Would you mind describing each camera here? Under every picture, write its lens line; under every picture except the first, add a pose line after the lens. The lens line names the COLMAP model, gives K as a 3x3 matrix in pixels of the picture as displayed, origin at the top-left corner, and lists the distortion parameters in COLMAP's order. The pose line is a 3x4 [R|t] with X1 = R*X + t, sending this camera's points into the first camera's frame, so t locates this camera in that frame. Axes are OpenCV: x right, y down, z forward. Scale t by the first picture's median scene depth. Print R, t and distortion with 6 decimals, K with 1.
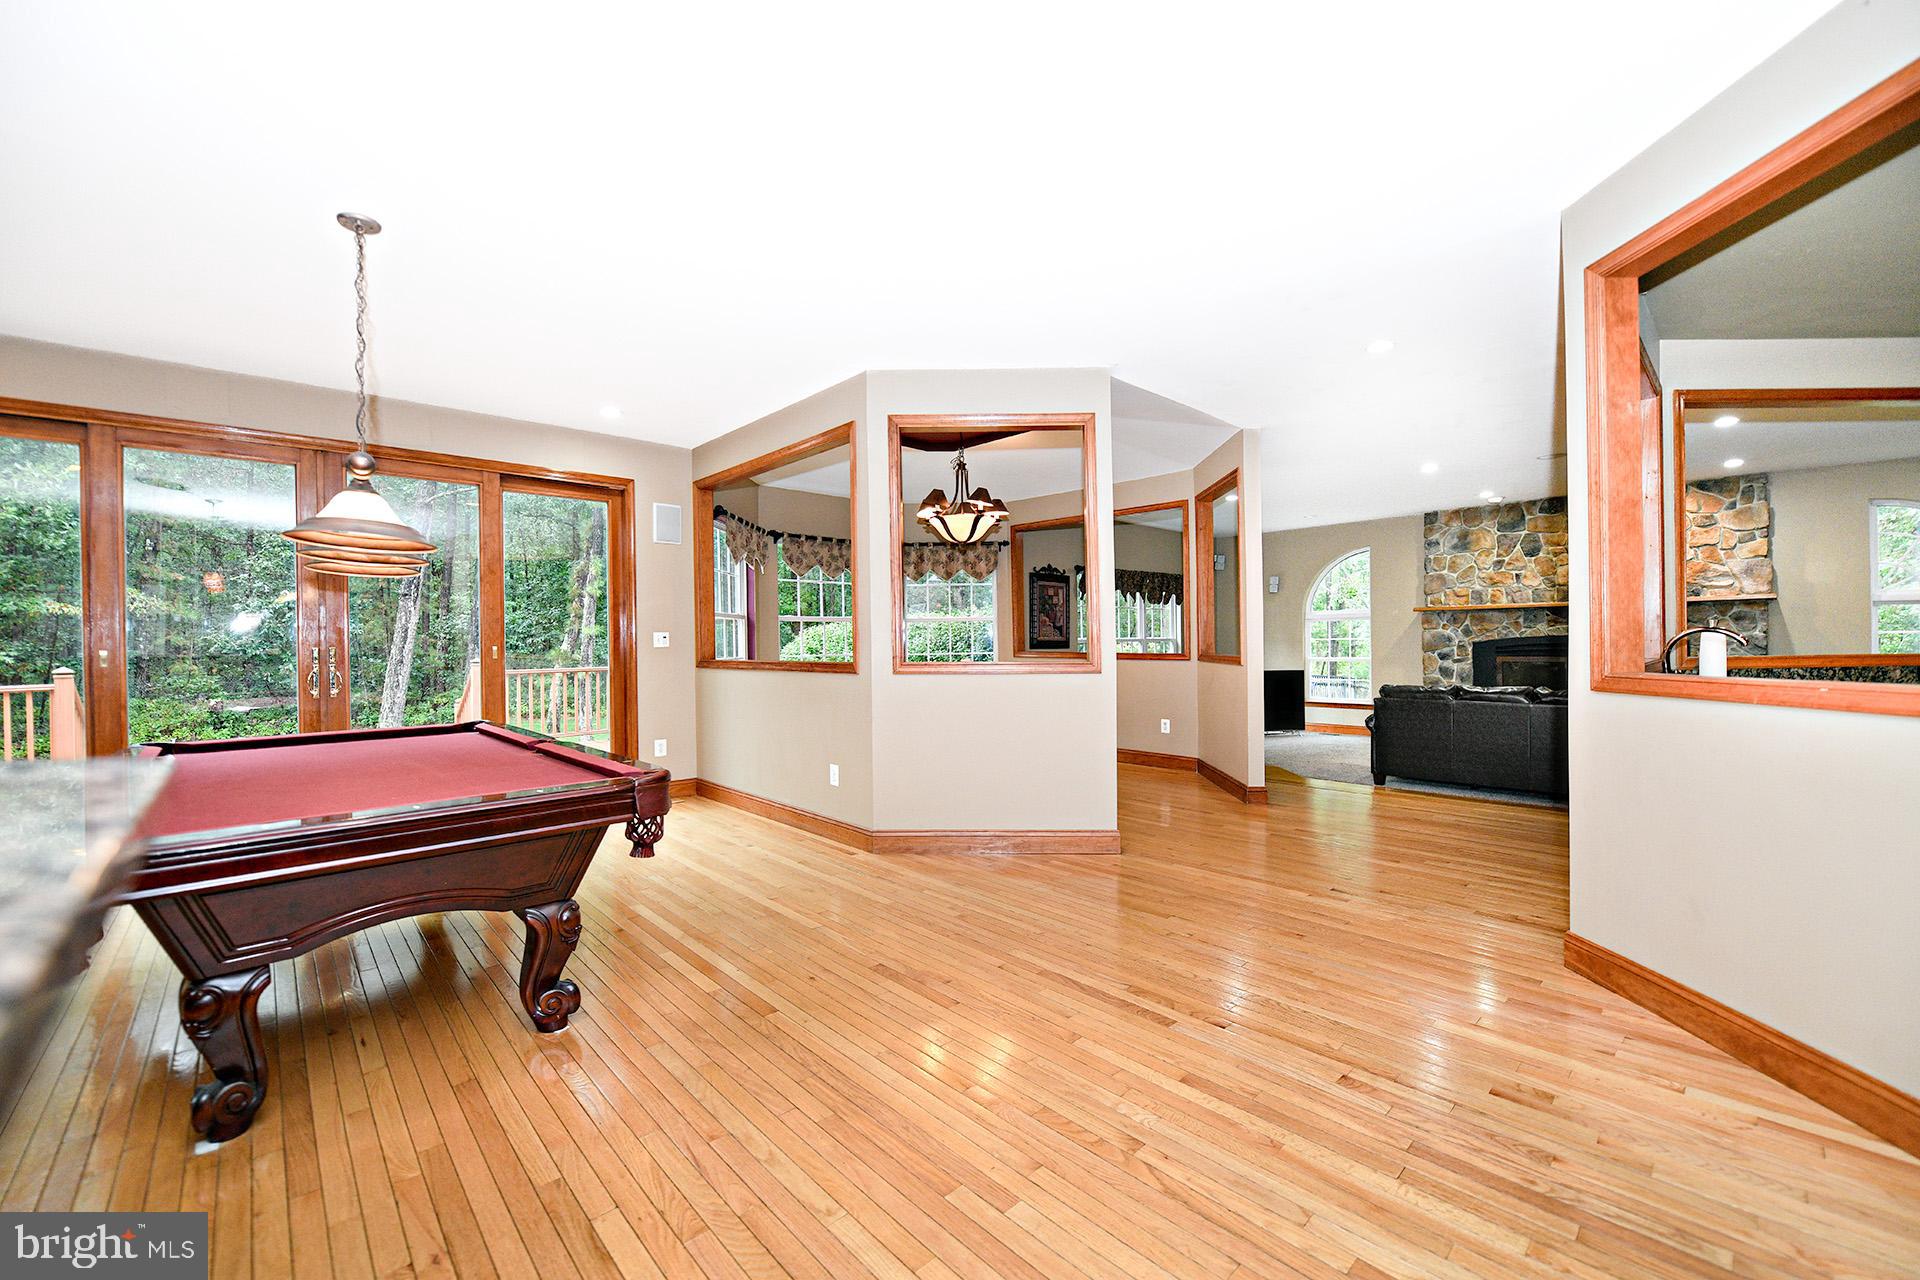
lens RADIAL K [[765.5, 0, 968.6], [0, 765.5, 644.6], [0, 0, 1]] dist [-0.004756, -0.000186]
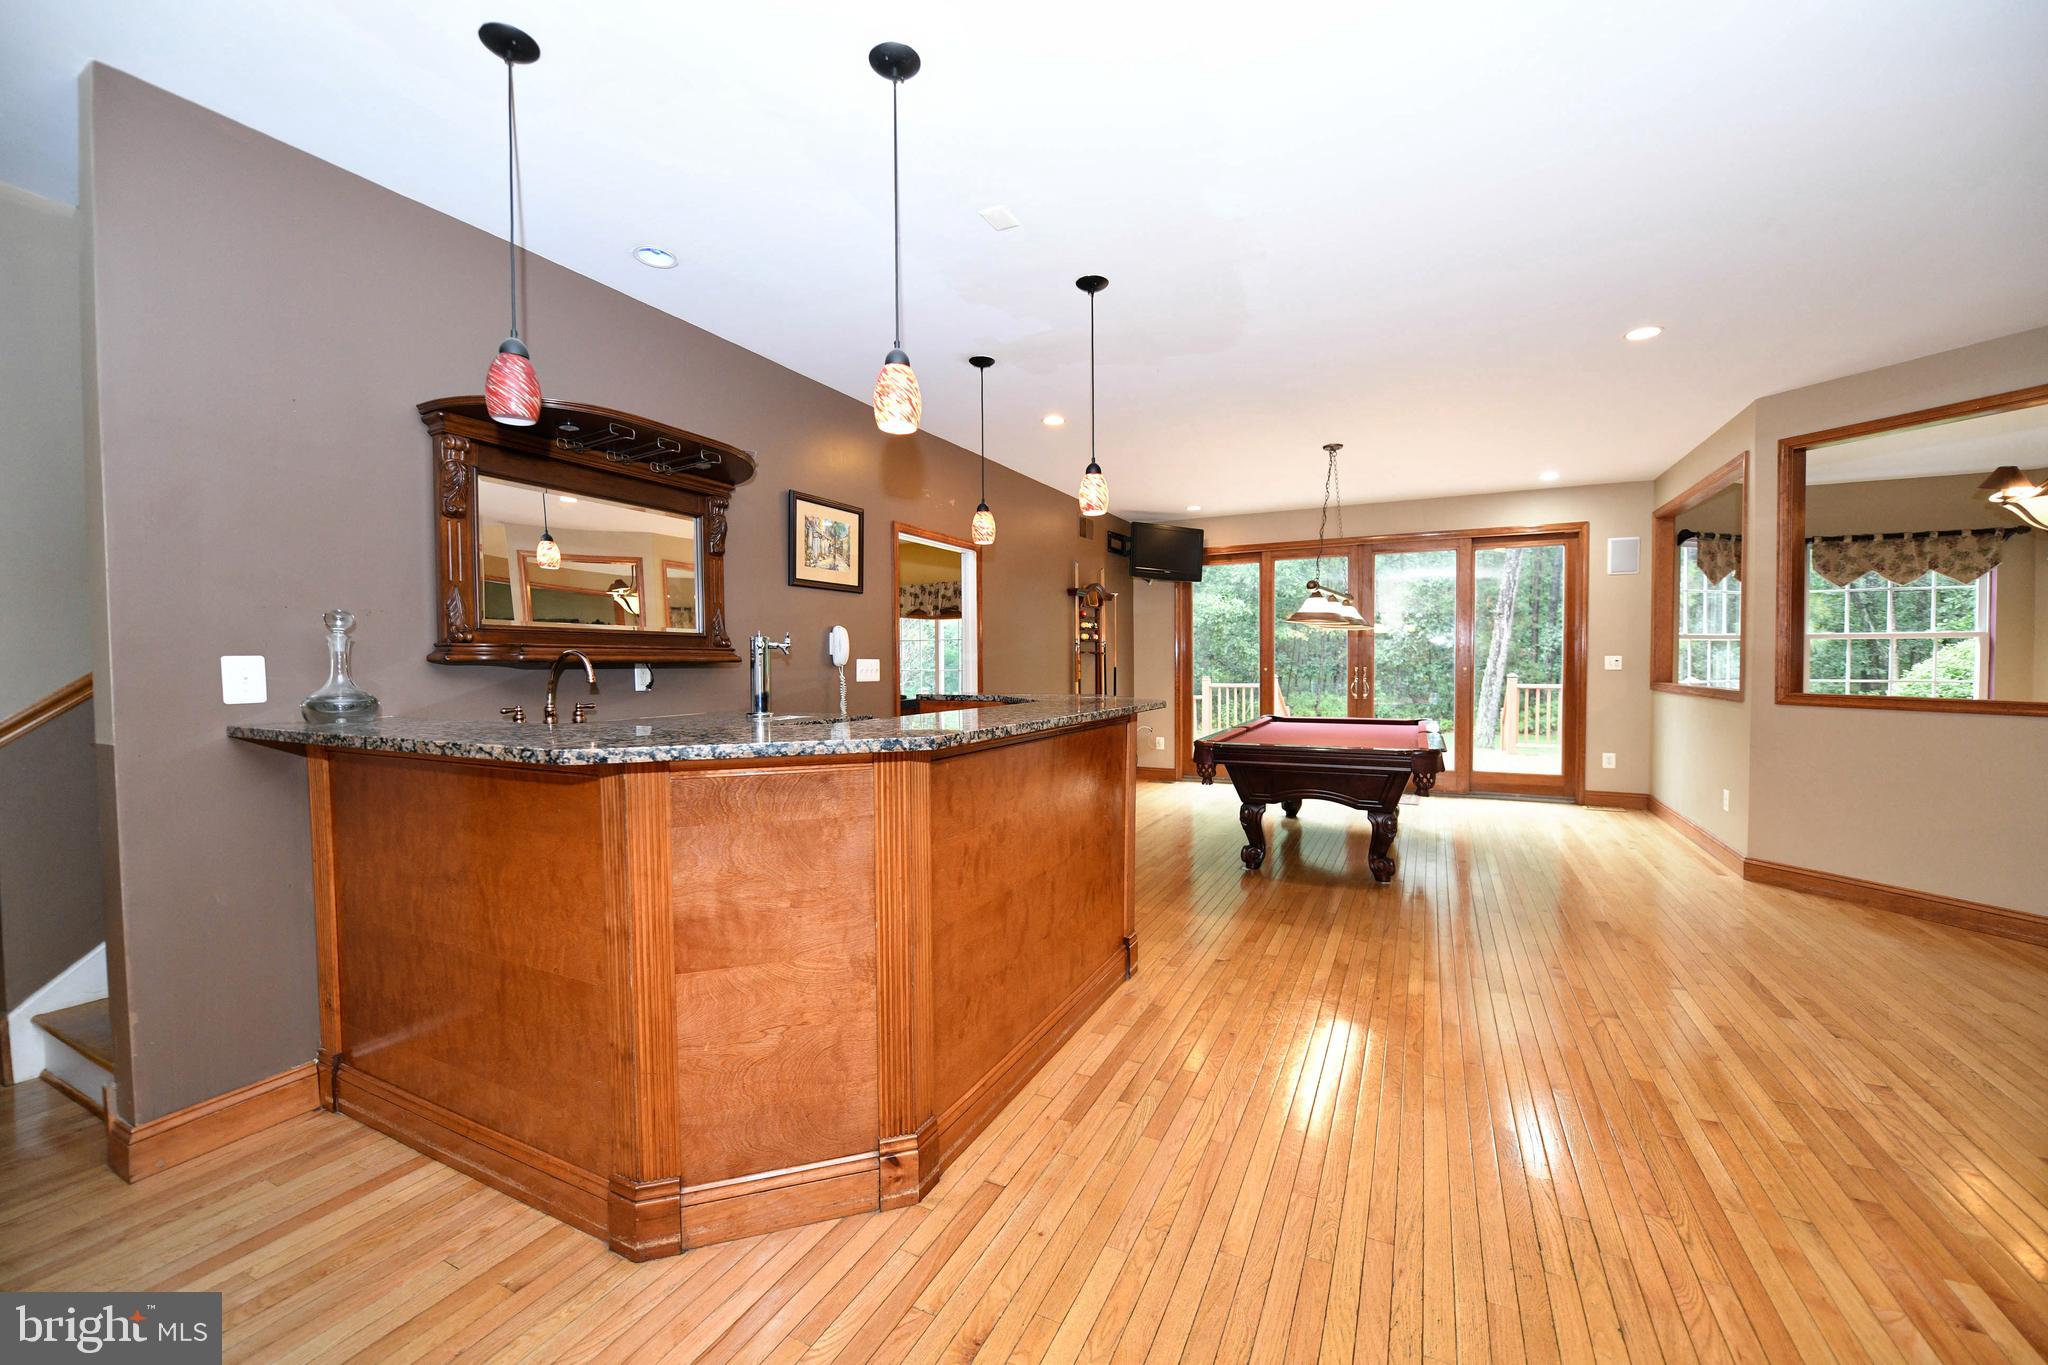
lens RADIAL K [[816.5, 0, 1026.9], [0, 816.5, 679.1], [0, 0, 1]] dist [-0.004756, -0.000186]
pose [[0.344095, 0.029123, -0.938483, 0.462355], [0.000880, 0.999508, 0.031339, -0.023078], [0.938934, -0.011610, 0.343901, -0.223038]]
